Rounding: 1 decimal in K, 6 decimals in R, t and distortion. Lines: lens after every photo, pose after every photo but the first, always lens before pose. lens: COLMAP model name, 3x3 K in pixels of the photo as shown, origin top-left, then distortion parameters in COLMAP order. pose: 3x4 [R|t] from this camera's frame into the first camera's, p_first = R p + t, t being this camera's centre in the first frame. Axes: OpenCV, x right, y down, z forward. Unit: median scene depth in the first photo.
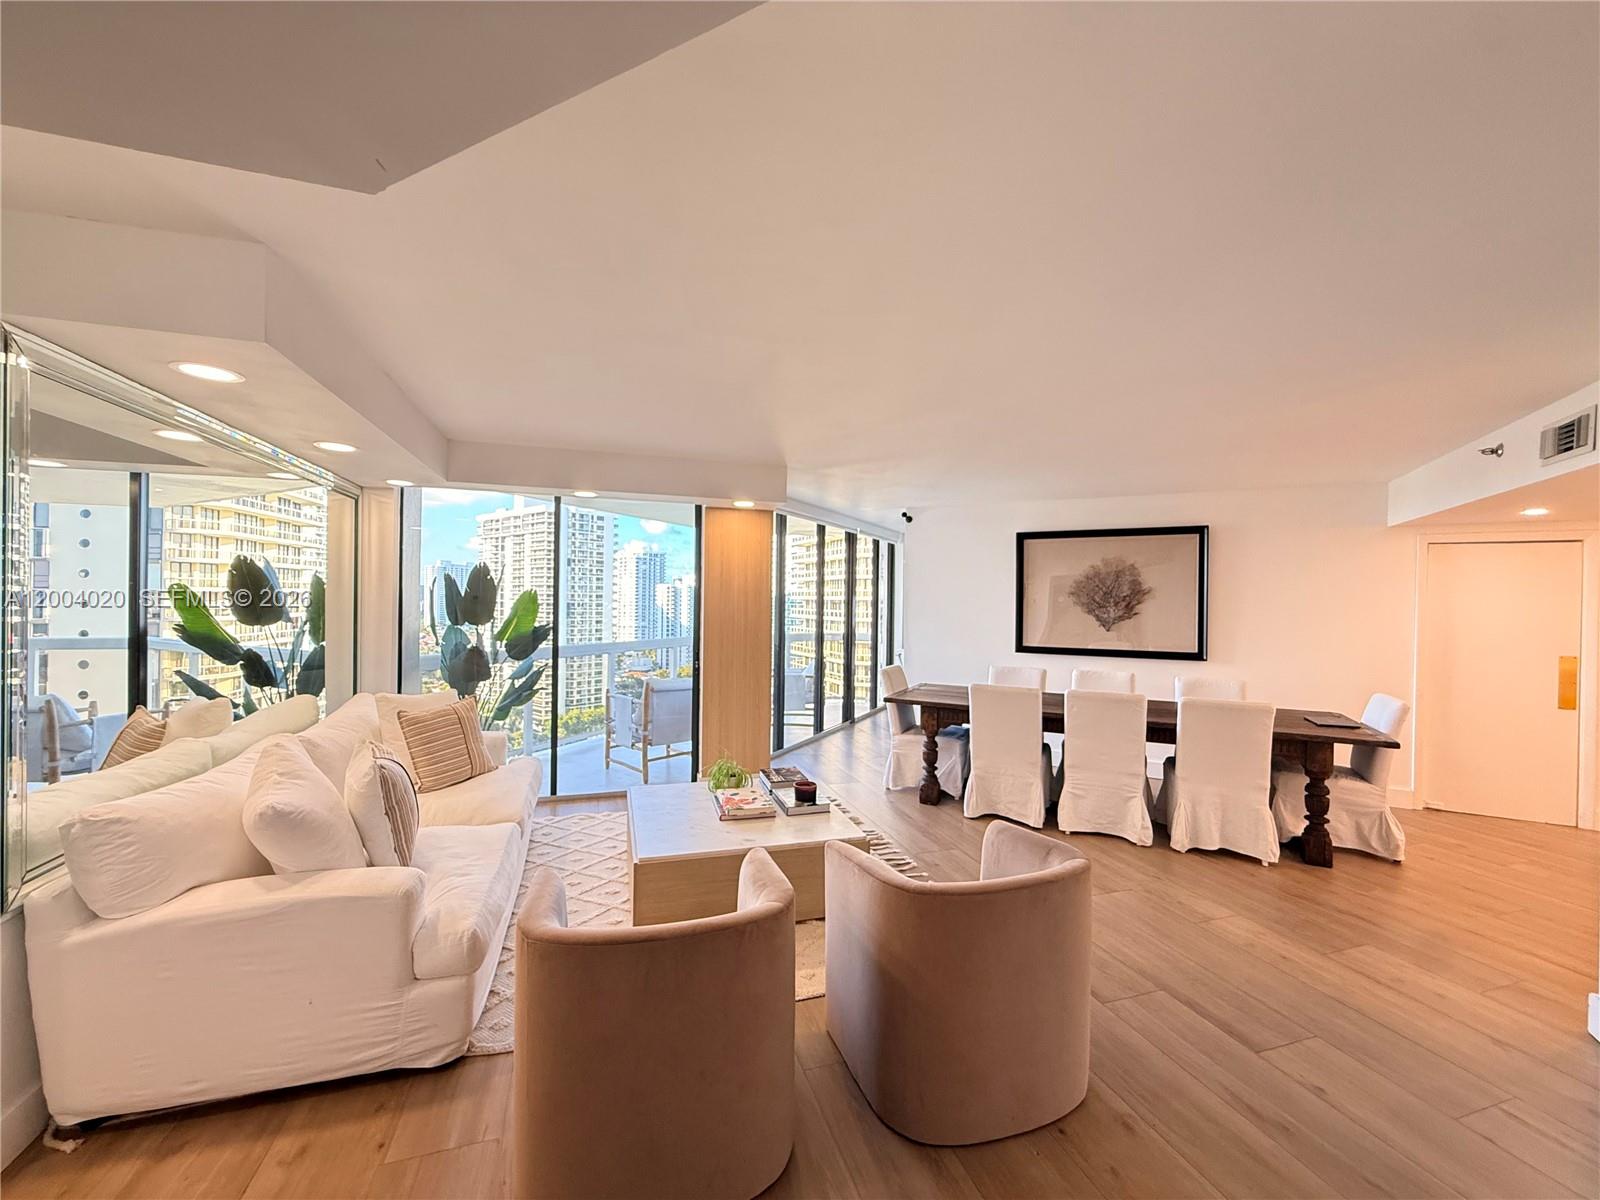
lens RADIAL K [[638.7, 0, 796.8], [0, 638.7, 600.8], [0, 0, 1]] dist [-0.001493, 0.001181]
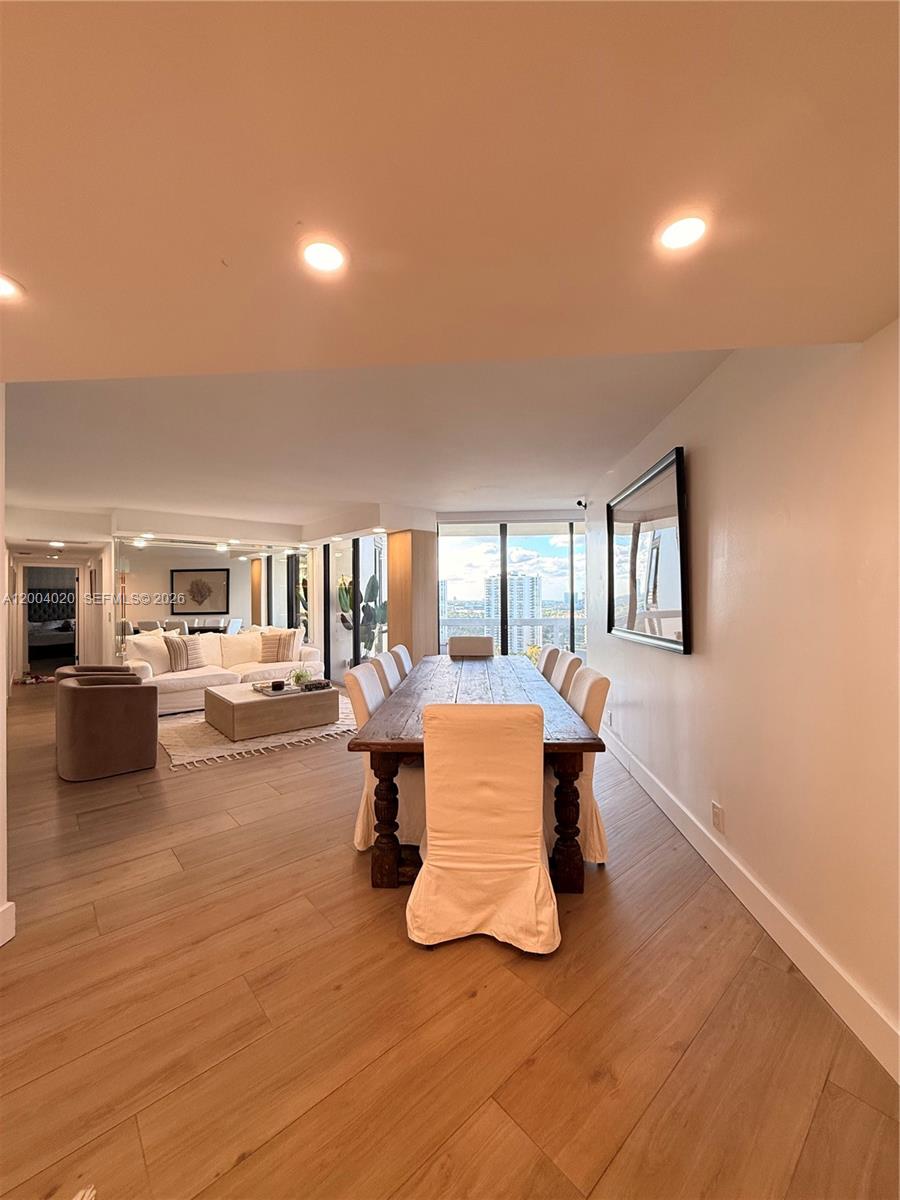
lens RADIAL K [[479.1, 0, 449.4], [0, 479.1, 597.6], [0, 0, 1]] dist [-0.001493, 0.001181]
pose [[0.395809, -0.018517, -0.918146, 1.218345], [0.009606, 0.999825, -0.016024, 0.050823], [0.918282, -0.002478, 0.395918, 0.718329]]
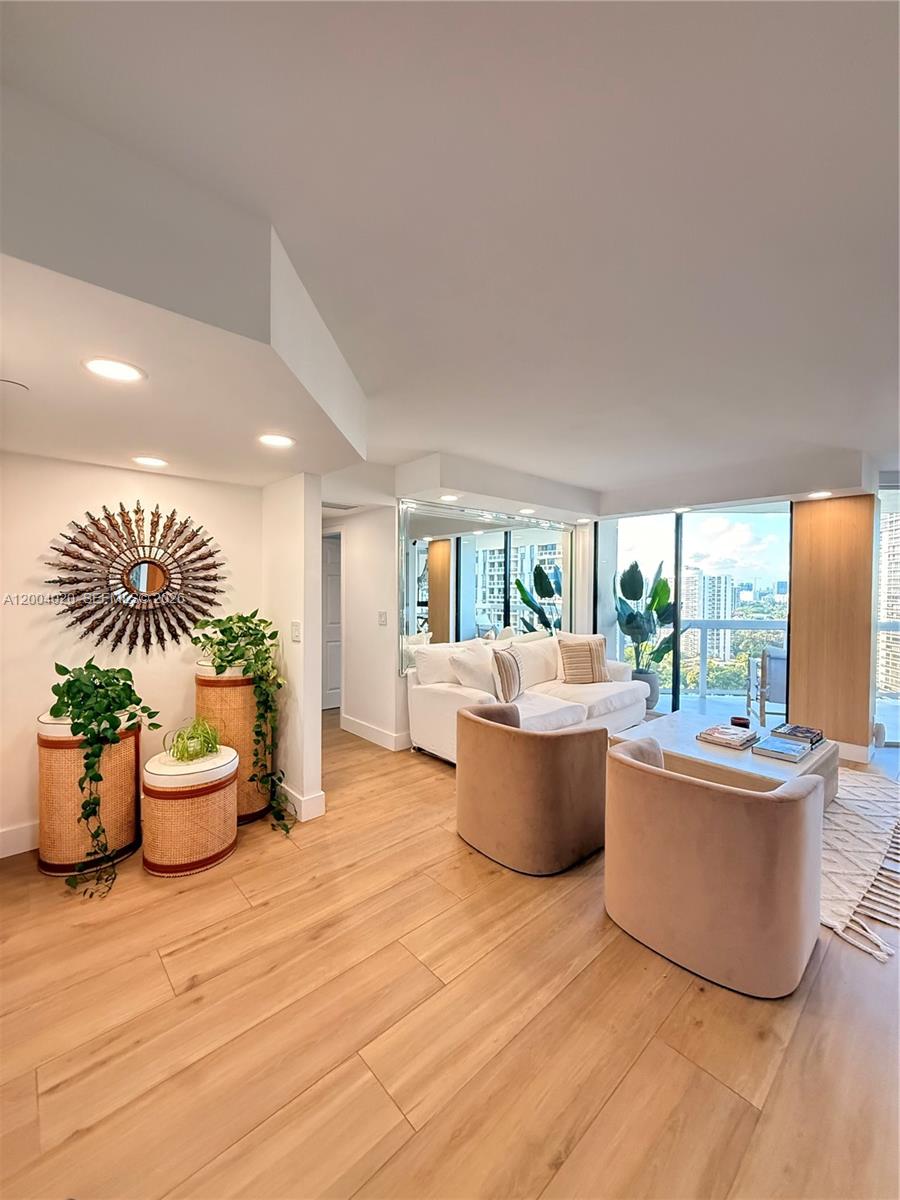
lens RADIAL K [[479.1, 0, 449.5], [0, 479.1, 597.0], [0, 0, 1]] dist [-0.001493, 0.001181]
pose [[0.413699, 0.009143, -0.910368, 0.440893], [-0.003071, 0.999958, 0.008647, 0.023756], [0.910409, -0.000781, 0.413709, 0.069659]]
